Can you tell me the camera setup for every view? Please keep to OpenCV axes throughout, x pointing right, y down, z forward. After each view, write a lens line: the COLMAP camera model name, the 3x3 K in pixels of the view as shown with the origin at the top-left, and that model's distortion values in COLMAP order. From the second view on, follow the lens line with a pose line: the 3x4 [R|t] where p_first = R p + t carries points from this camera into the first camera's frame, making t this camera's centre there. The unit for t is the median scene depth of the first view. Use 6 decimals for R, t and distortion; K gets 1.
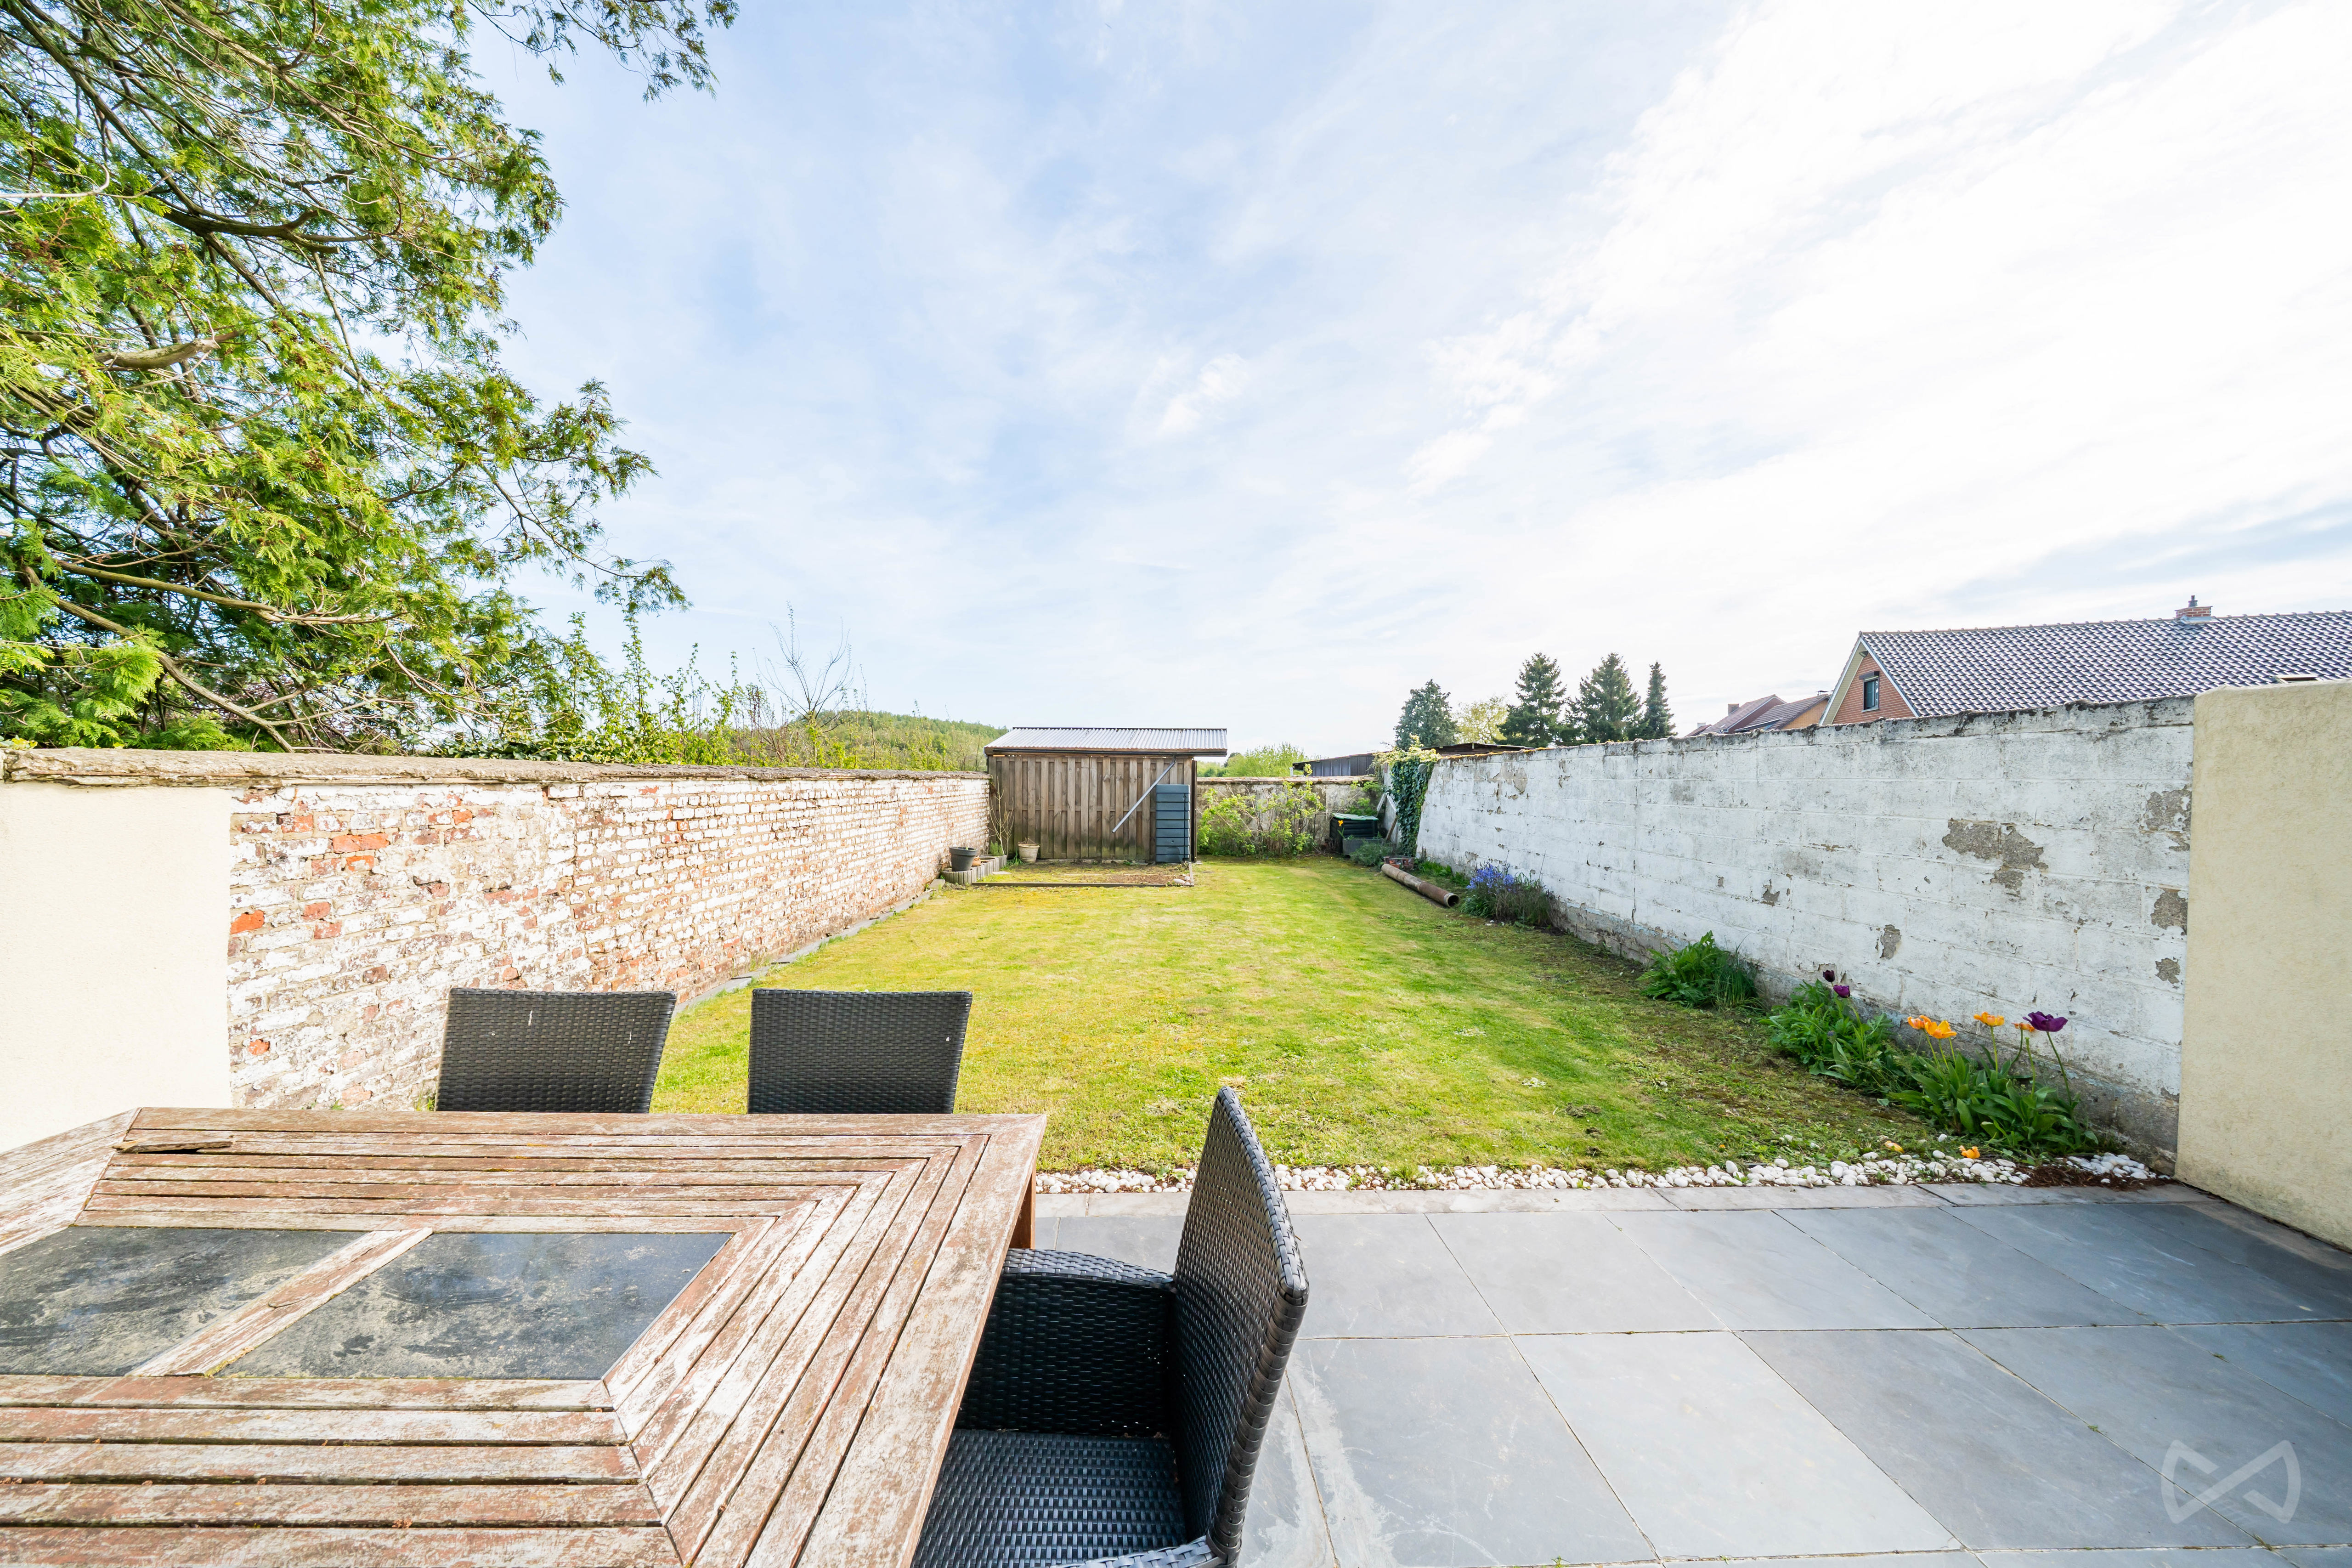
lens RADIAL K [[804.8, 0, 1162.2], [0, 804.8, 774.0], [0, 0, 1]] dist [-0.002883, -0.000152]
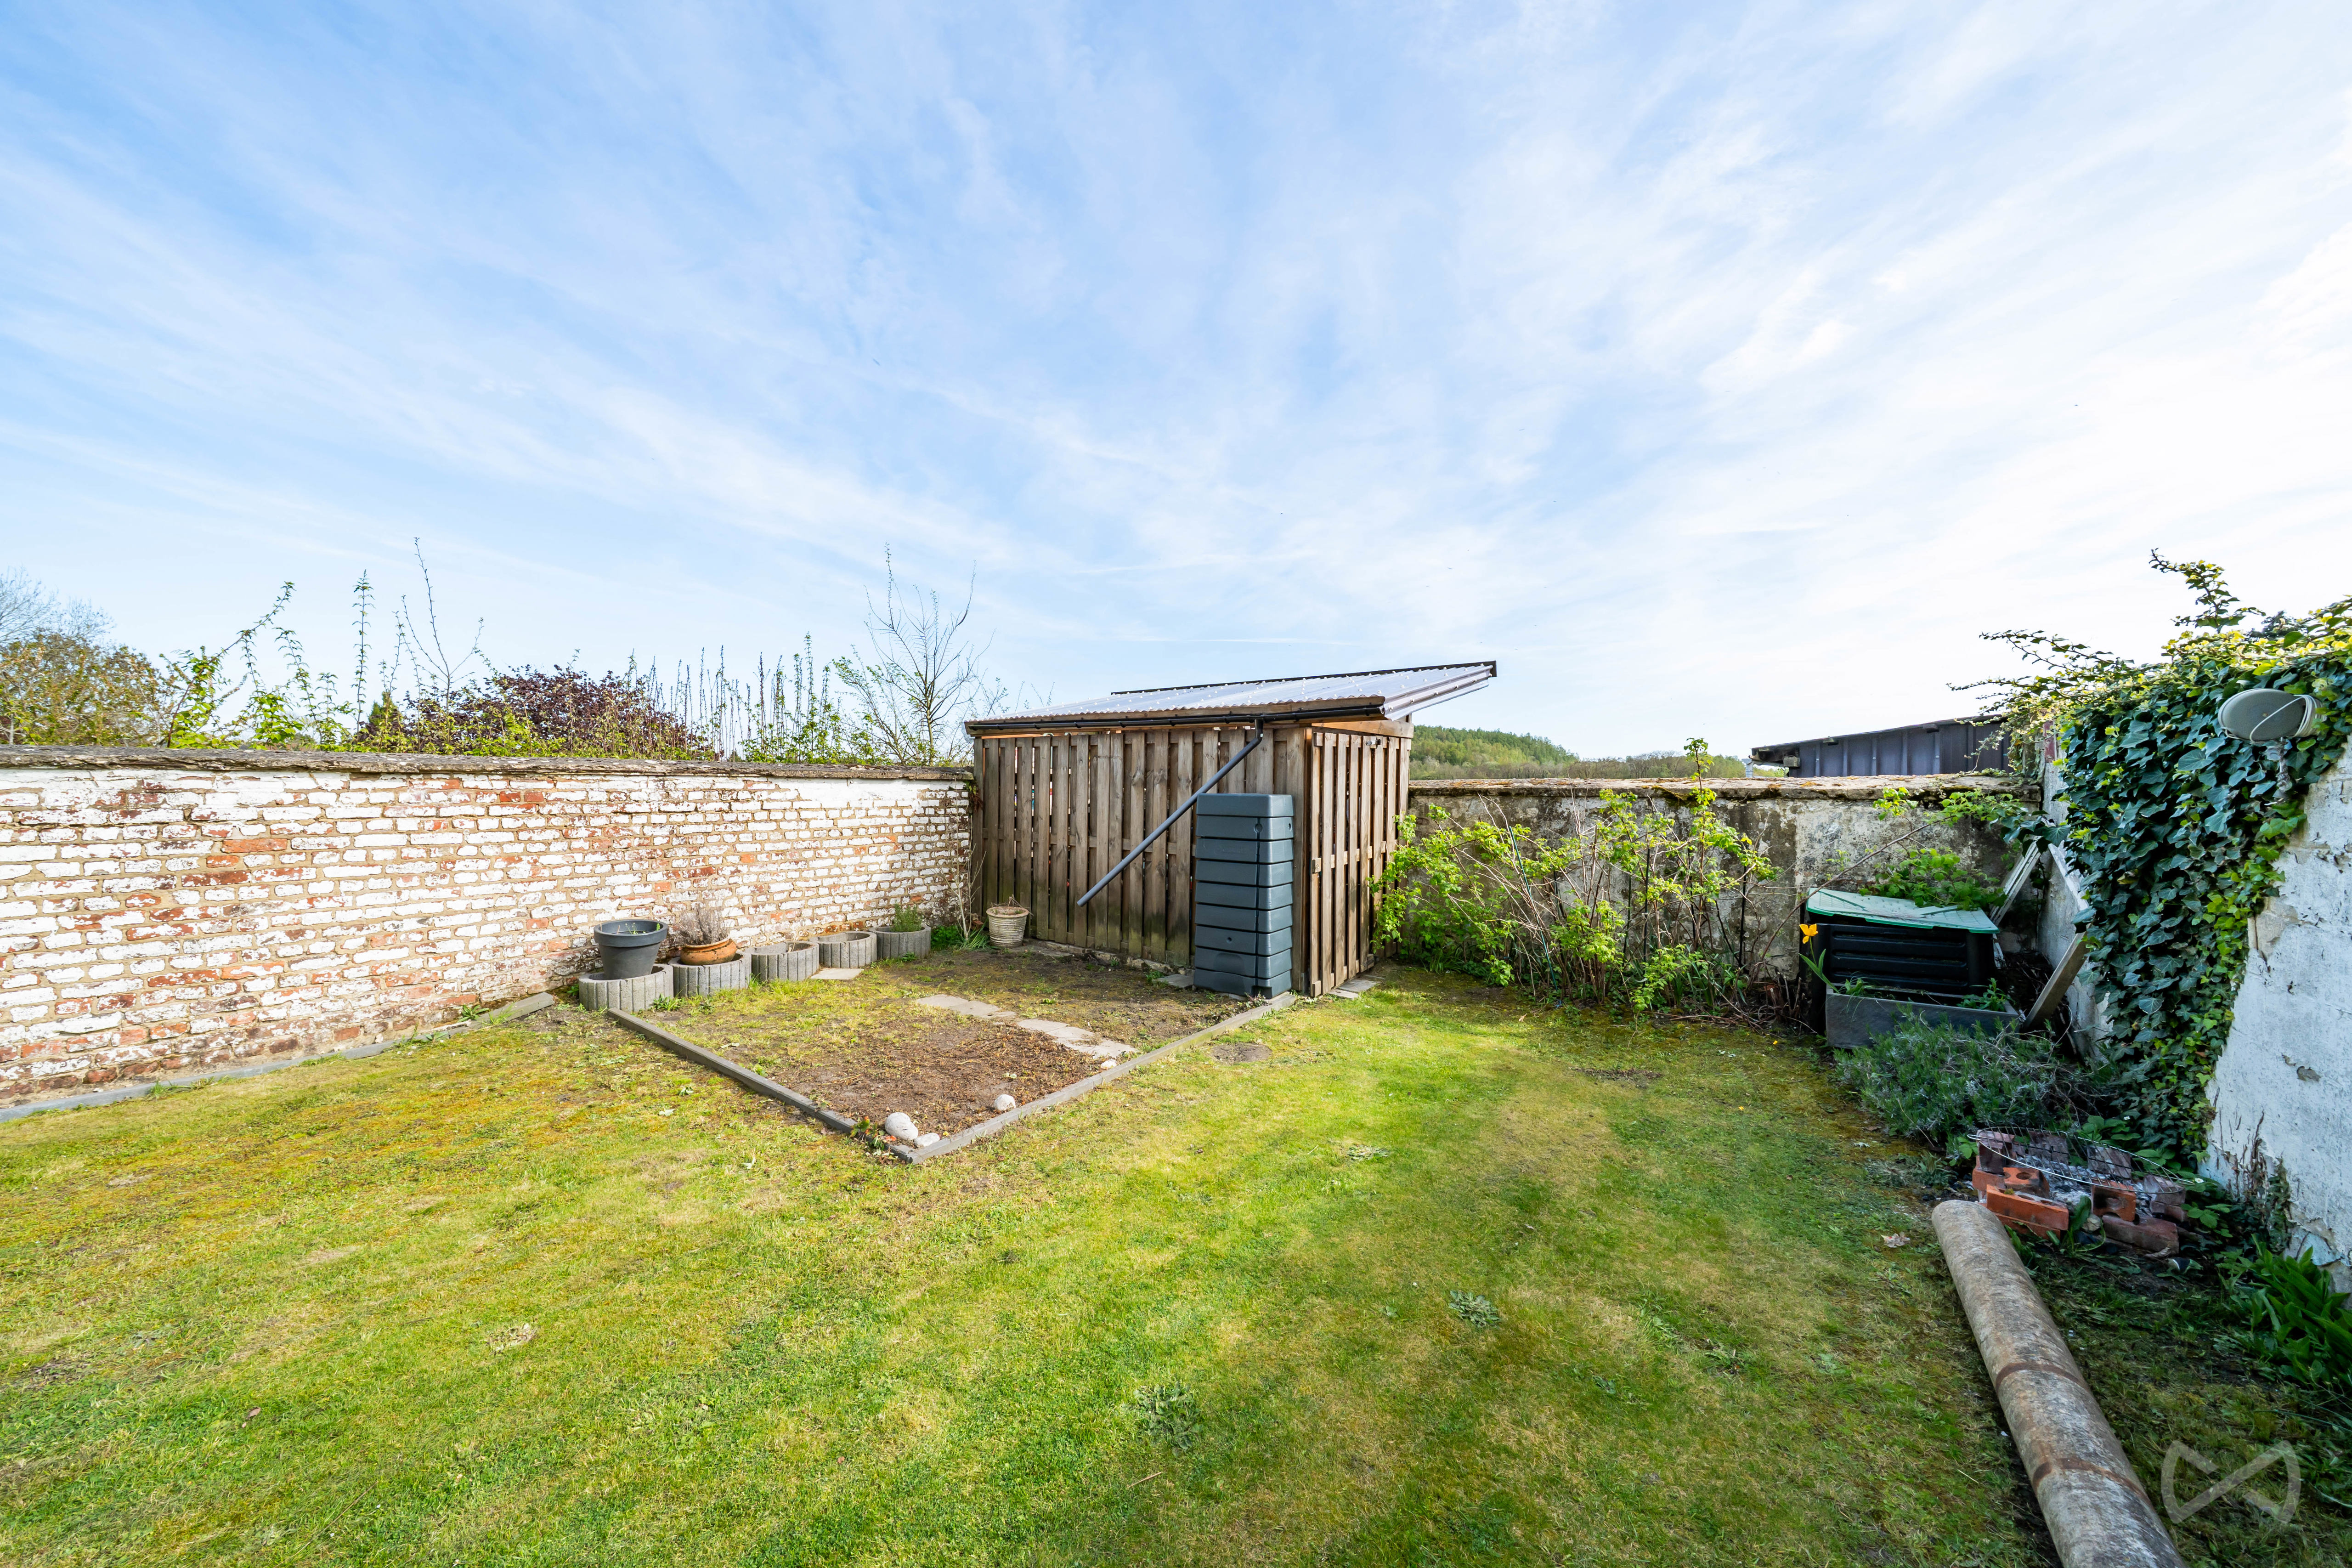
lens RADIAL K [[804.8, 0, 1185.6], [0, 804.8, 802.3], [0, 0, 1]] dist [-0.002883, -0.000152]
pose [[0.793713, 0.012932, -0.608155, 0.229009], [-0.009235, 0.999915, 0.009210, 0.013914], [0.608222, -0.001694, 0.793765, 0.655606]]
